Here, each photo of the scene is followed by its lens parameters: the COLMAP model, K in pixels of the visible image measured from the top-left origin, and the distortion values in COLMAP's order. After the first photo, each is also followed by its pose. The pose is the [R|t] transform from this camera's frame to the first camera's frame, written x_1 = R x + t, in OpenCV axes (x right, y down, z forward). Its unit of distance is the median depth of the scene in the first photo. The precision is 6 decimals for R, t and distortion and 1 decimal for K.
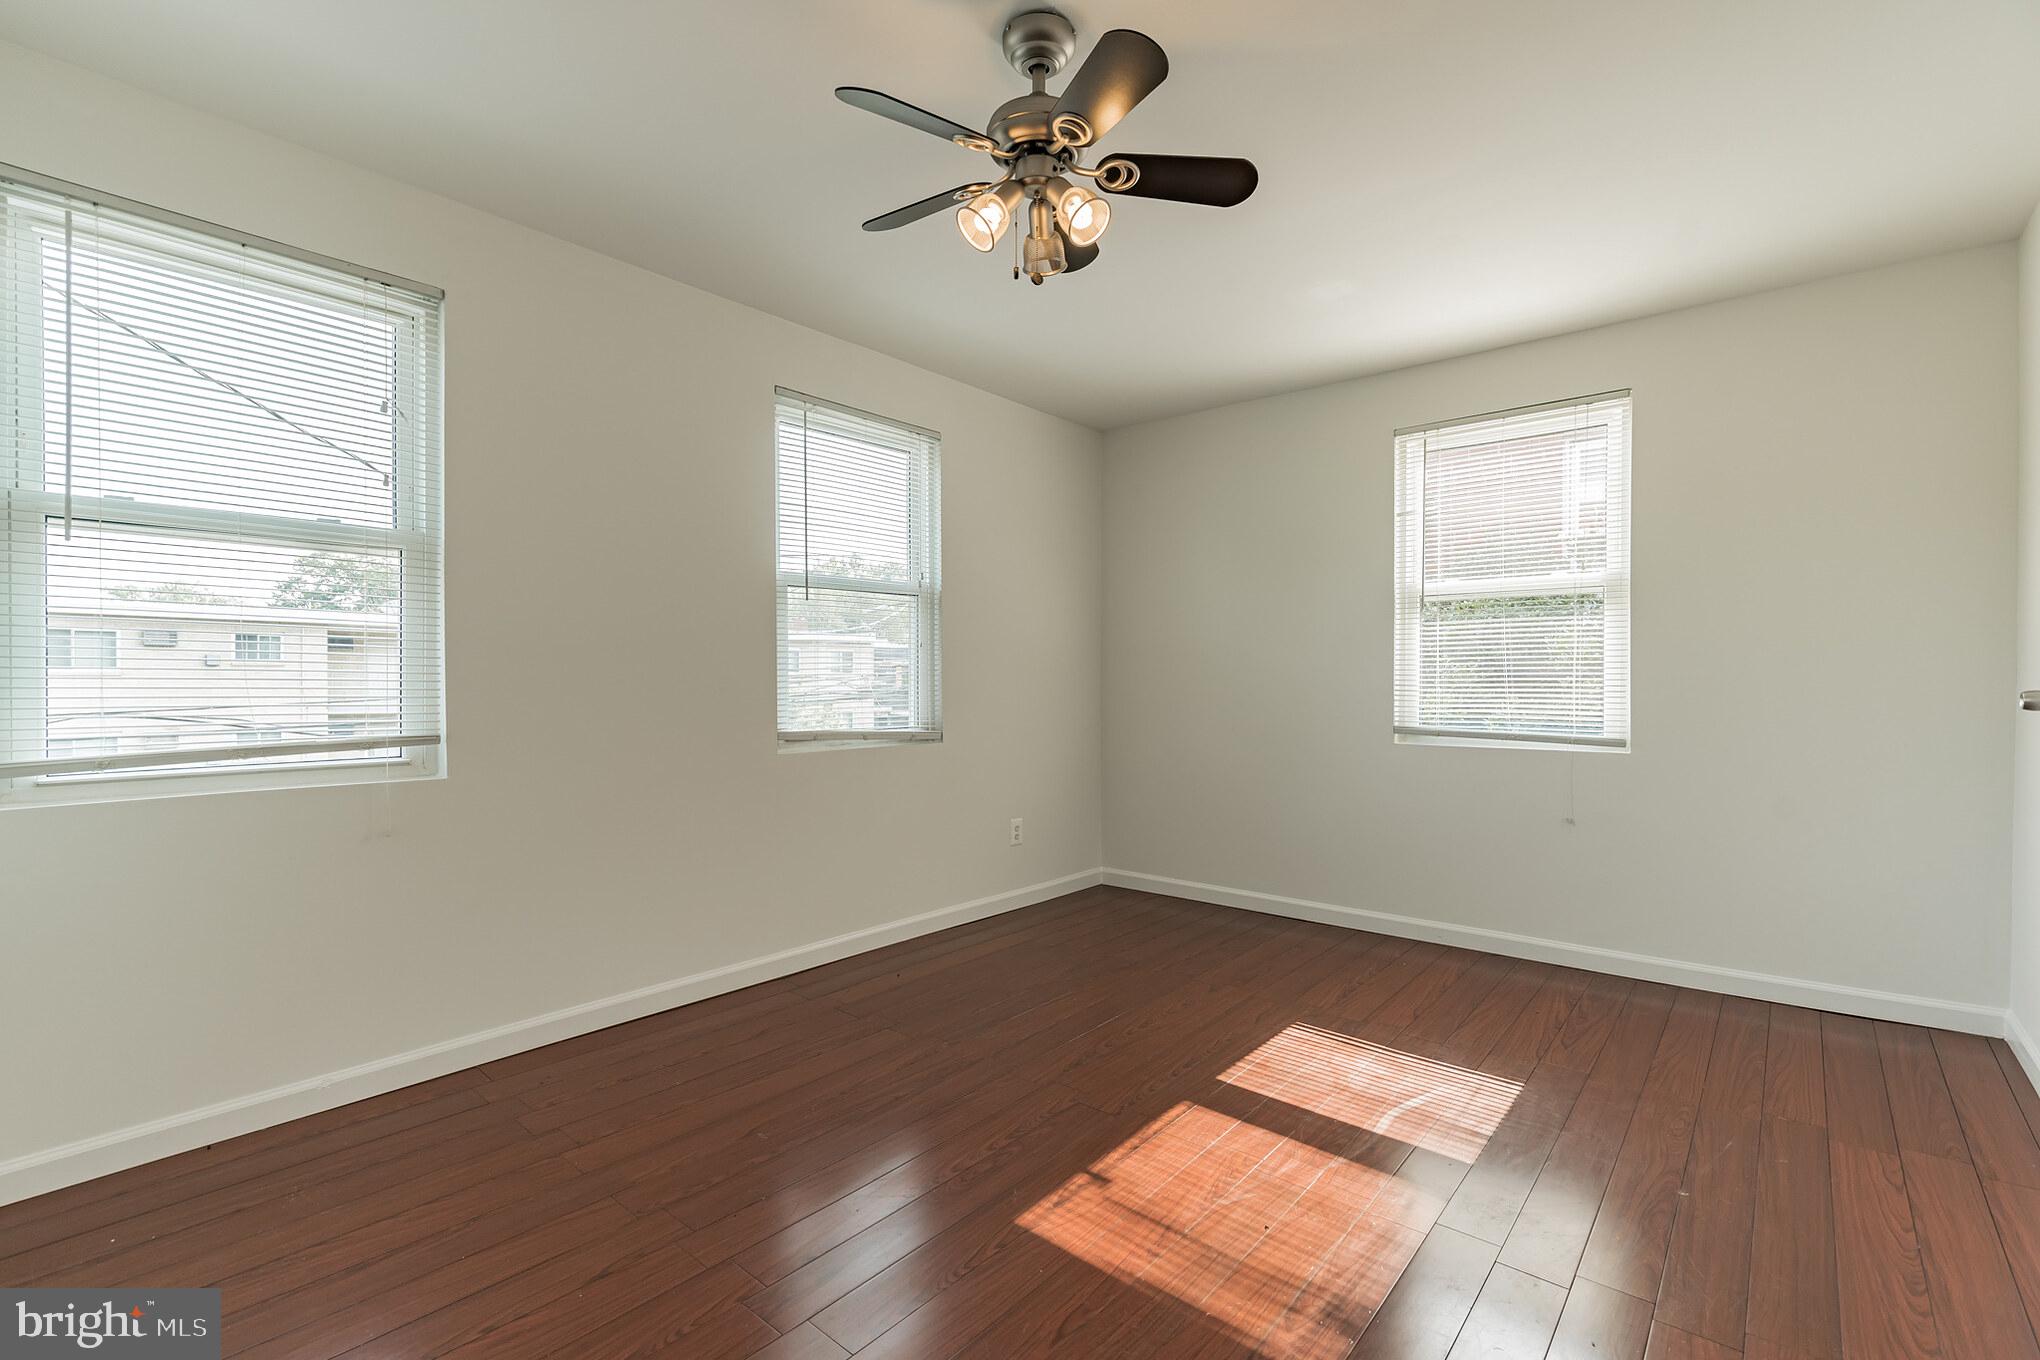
lens RADIAL K [[924.6, 0, 1021.5], [0, 924.6, 675.0], [0, 0, 1]] dist [-0.000915, 0.000057]
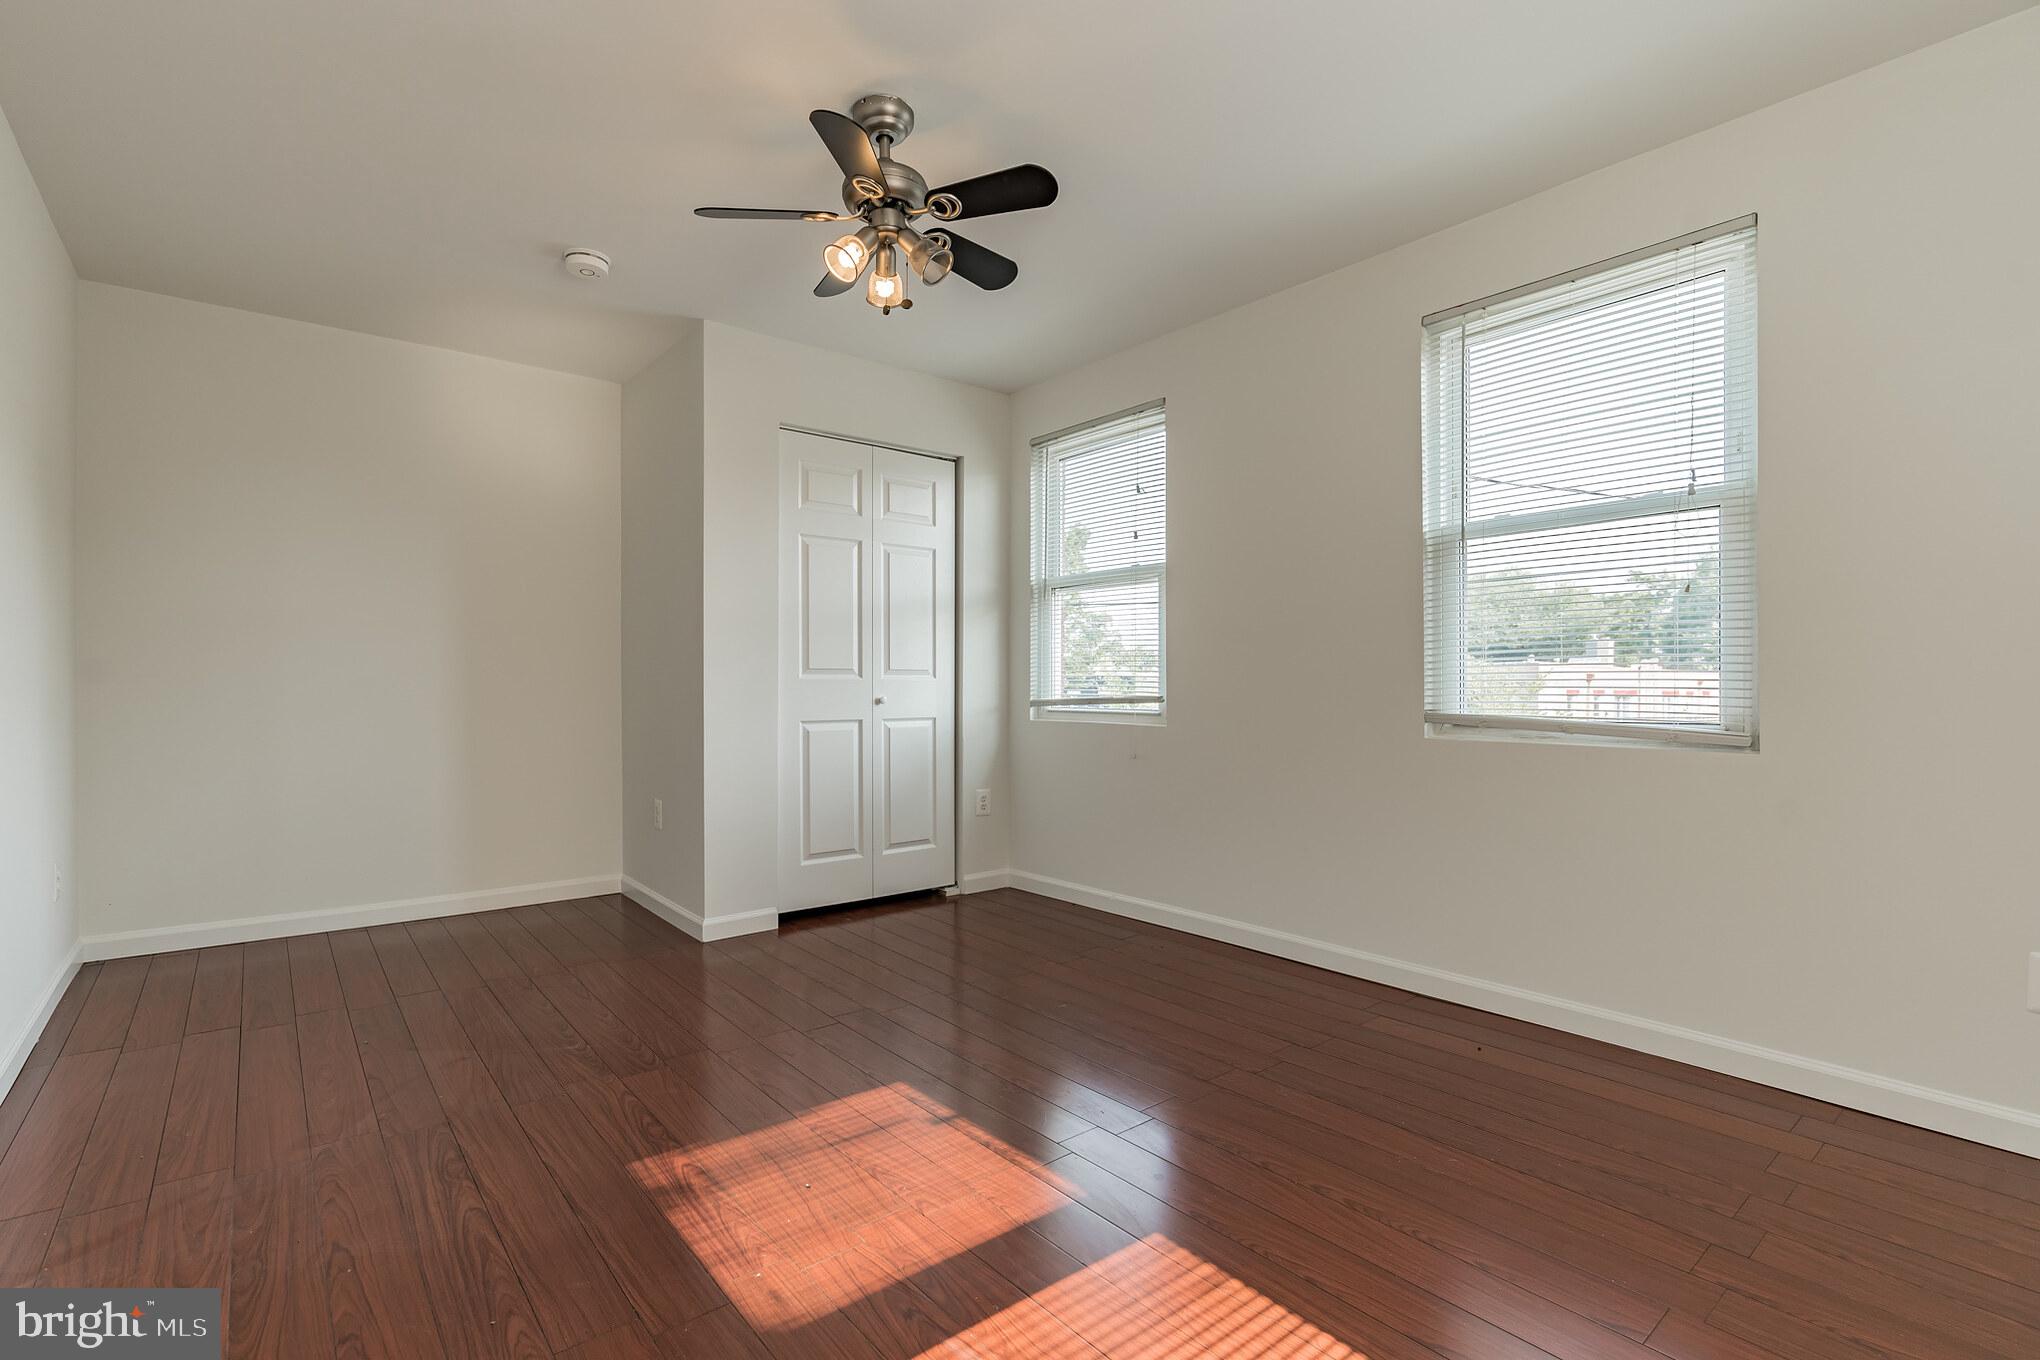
lens RADIAL K [[924.6, 0, 1018.9], [0, 924.6, 686.1], [0, 0, 1]] dist [-0.000915, 0.000057]
pose [[-0.179114, -0.007138, -0.983802, 0.740656], [-0.005046, 0.999967, -0.006337, 0.050250], [0.983815, 0.003829, -0.179144, 0.872644]]
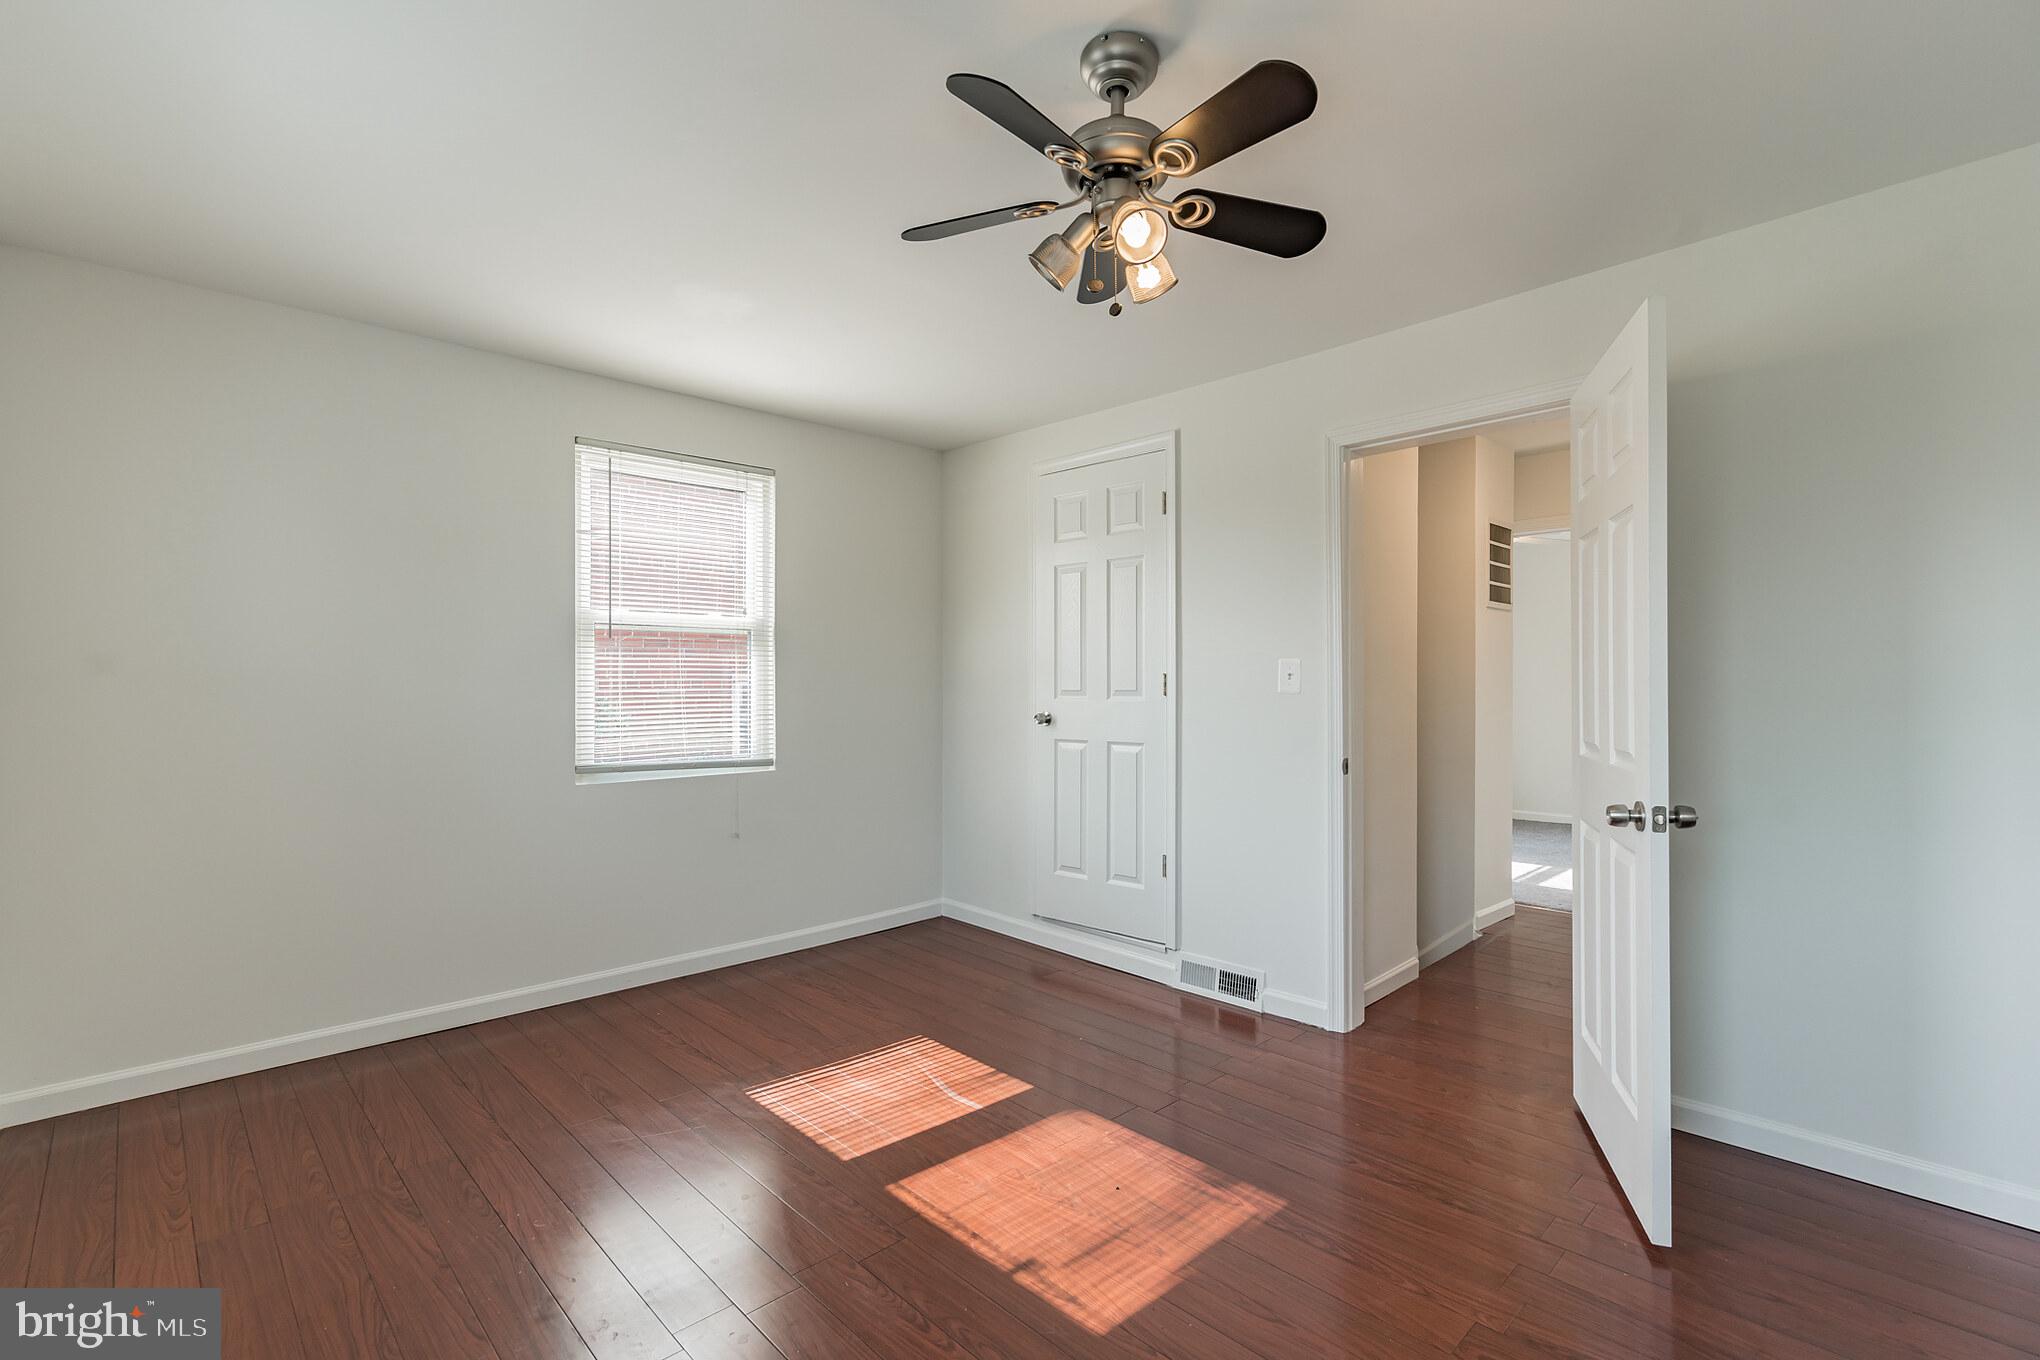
lens RADIAL K [[924.6, 0, 1021.1], [0, 924.6, 675.9], [0, 0, 1]] dist [-0.000915, 0.000057]
pose [[0.102972, 0.012854, 0.994601, -0.584439], [0.003651, 0.999905, -0.013300, -0.024406], [-0.994678, 0.005001, 0.102915, 0.626276]]
